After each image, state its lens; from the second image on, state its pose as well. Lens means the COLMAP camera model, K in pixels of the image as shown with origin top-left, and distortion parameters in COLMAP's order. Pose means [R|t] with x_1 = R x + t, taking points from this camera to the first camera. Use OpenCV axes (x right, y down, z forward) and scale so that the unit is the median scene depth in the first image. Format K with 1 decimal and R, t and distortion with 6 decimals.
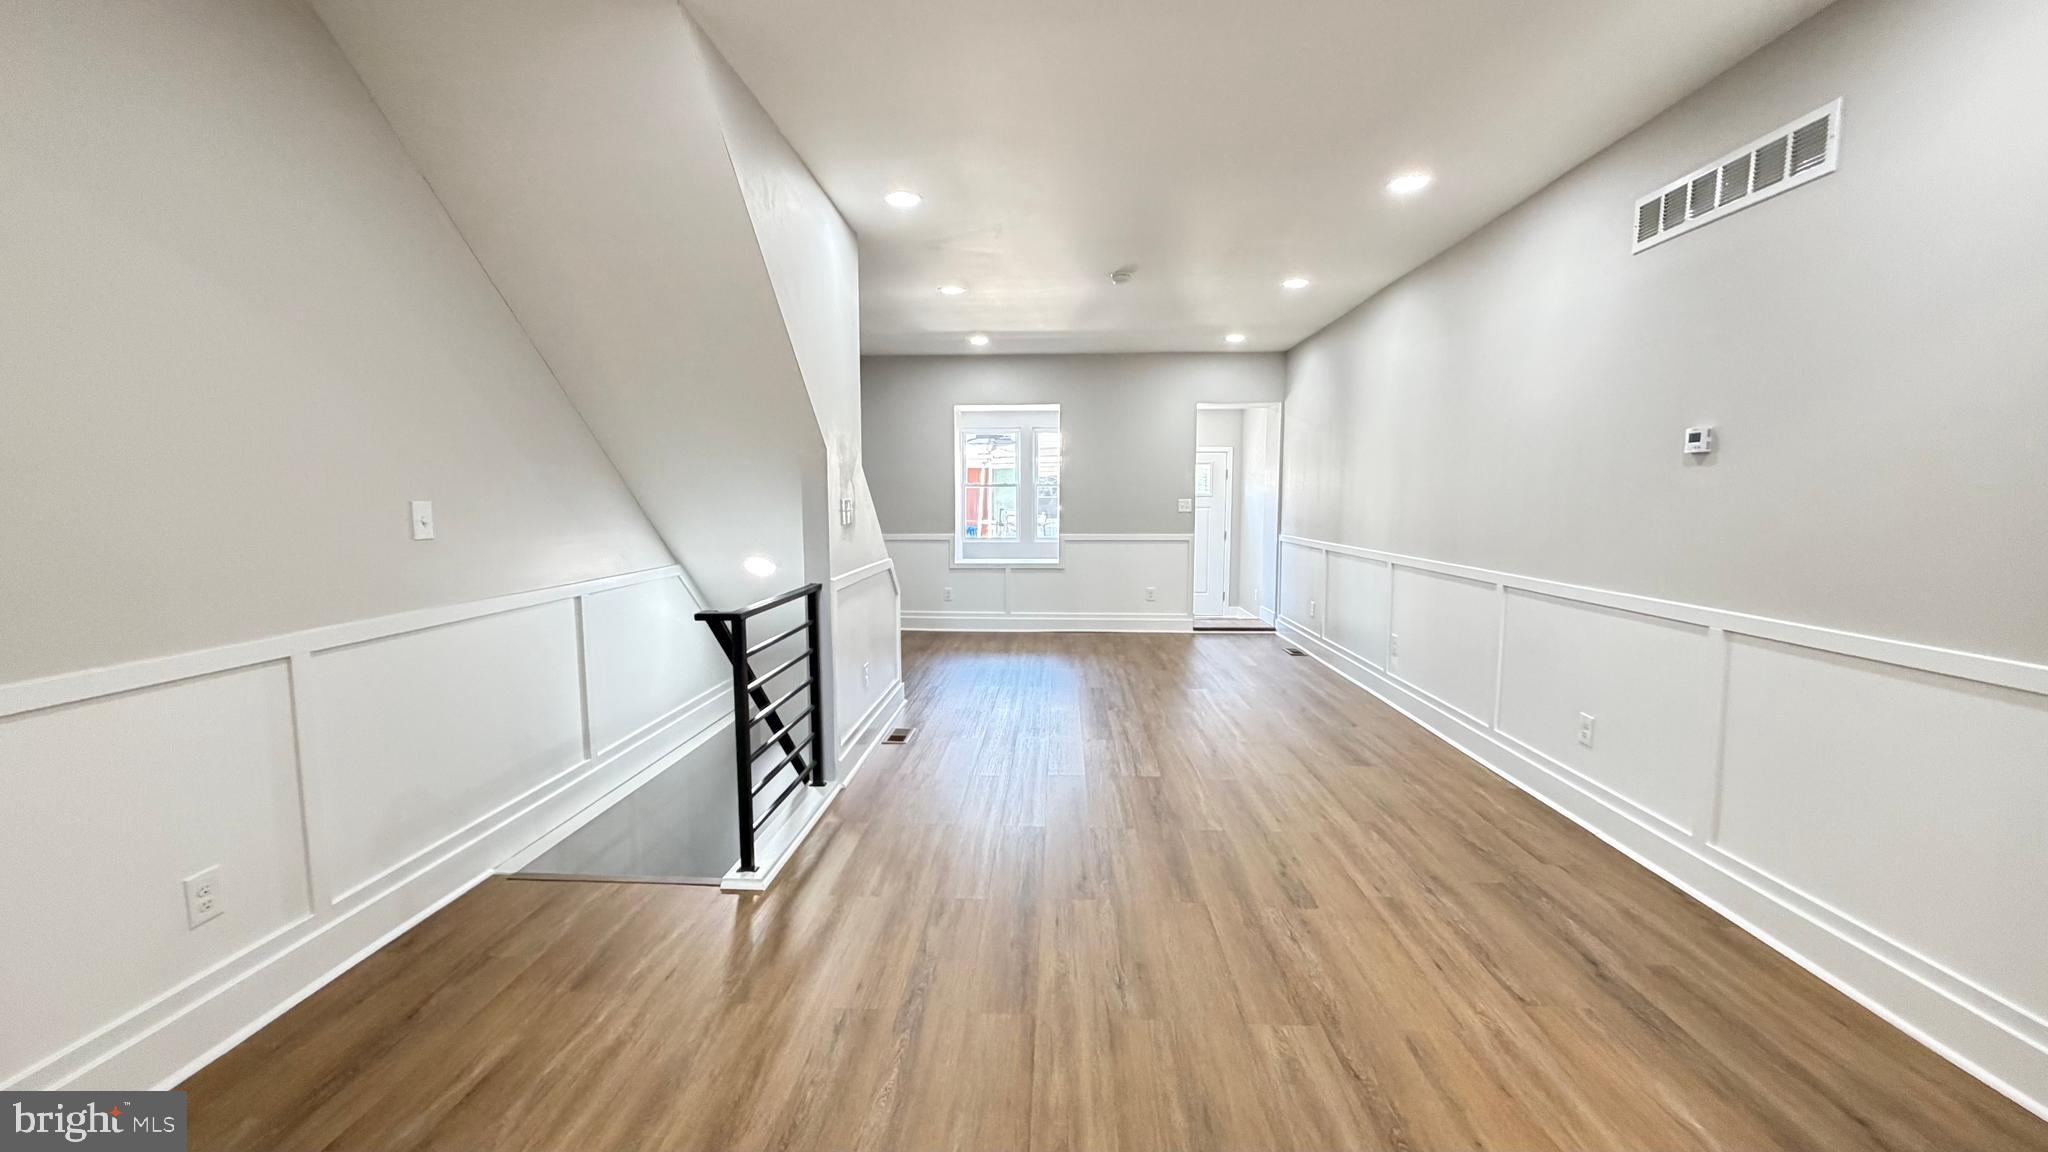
lens RADIAL K [[815.9, 0, 1017.2], [0, 815.9, 583.4], [0, 0, 1]] dist [-0.002212, 0.000099]
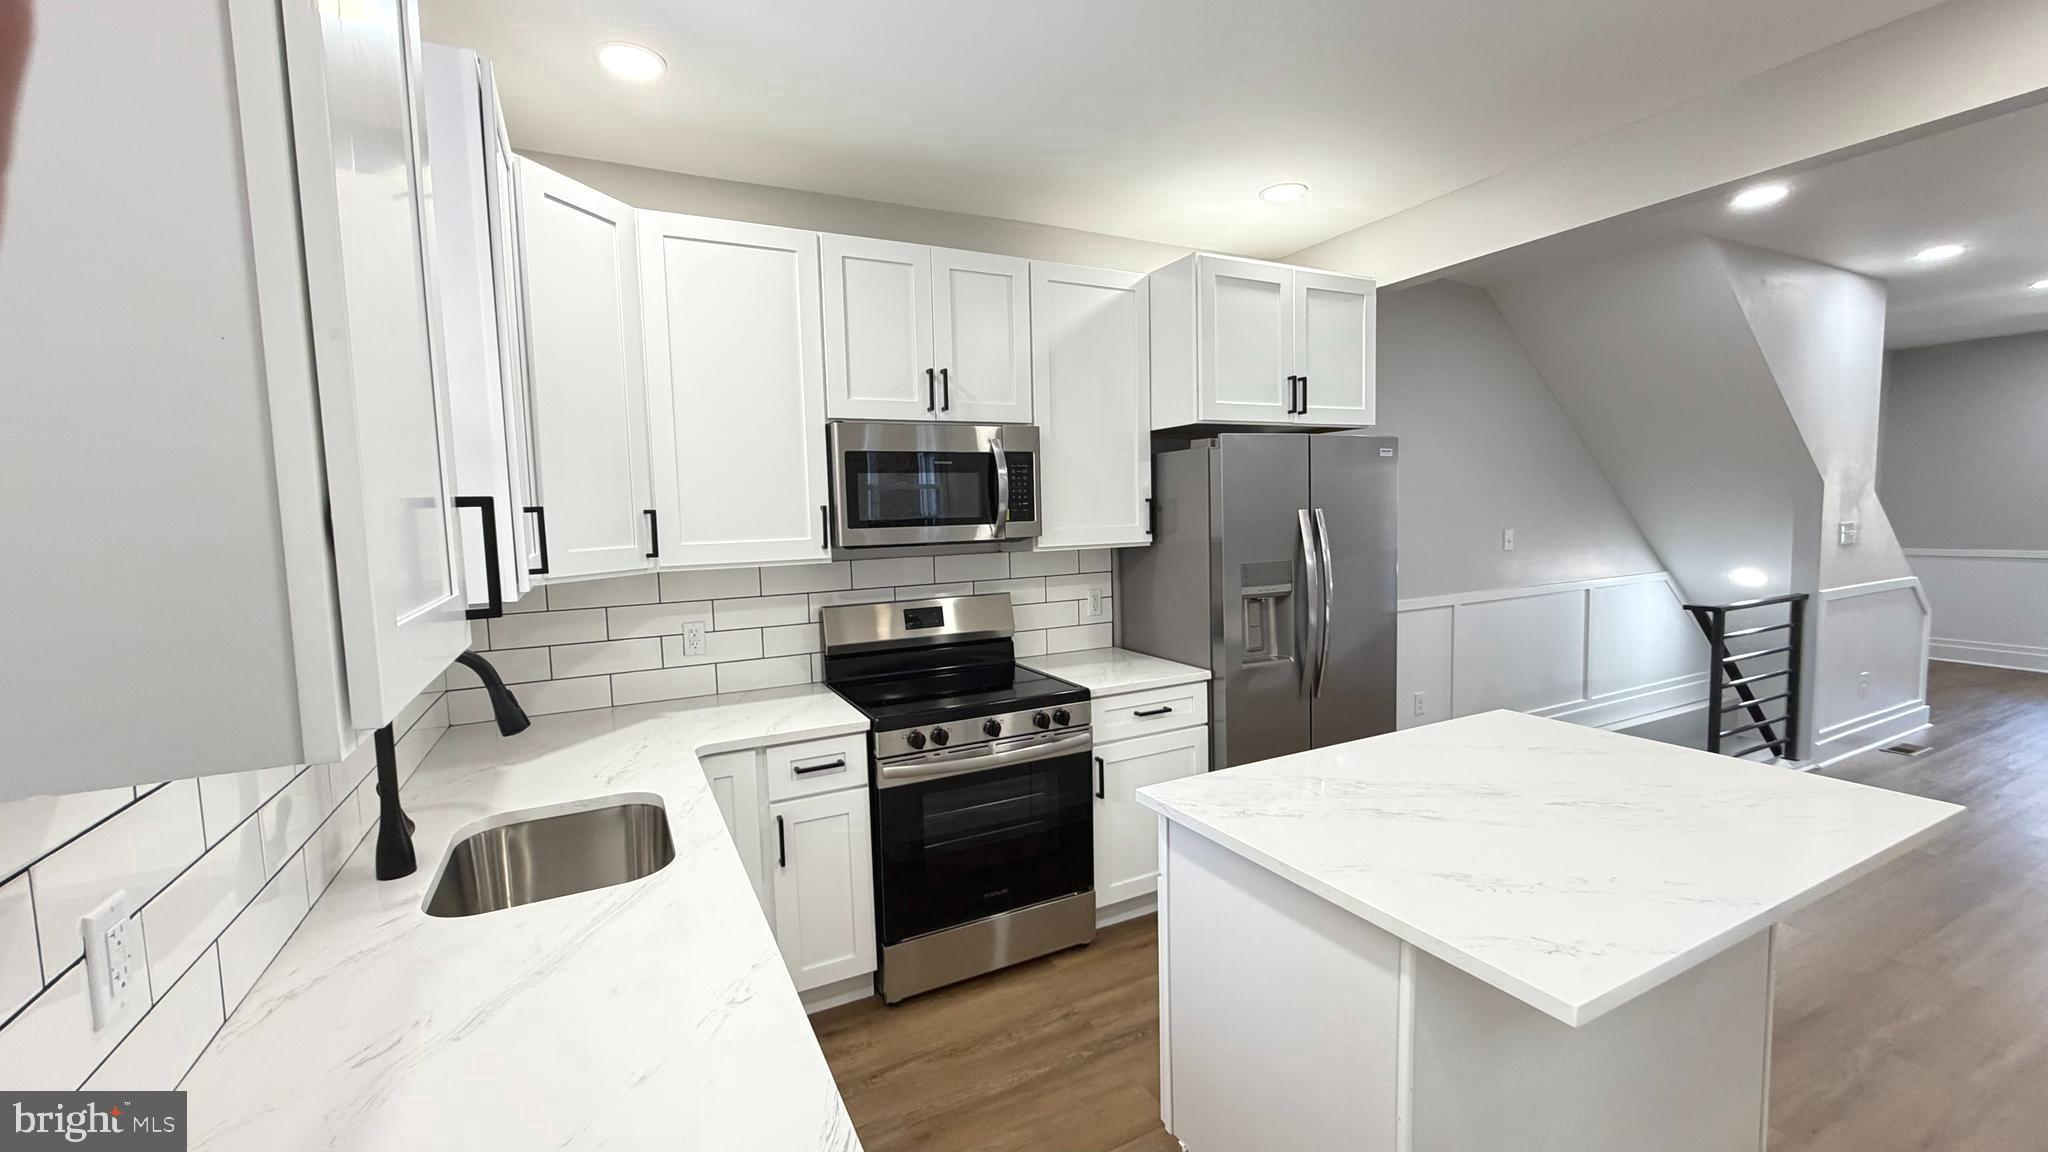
lens RADIAL K [[815.9, 0, 1013.5], [0, 815.9, 580.0], [0, 0, 1]] dist [-0.002212, 0.000099]
pose [[0.491502, 0.060978, -0.868739, 0.232024], [-0.065357, 0.997315, 0.033026, 0.017957], [0.868421, 0.040546, 0.494168, -0.631671]]
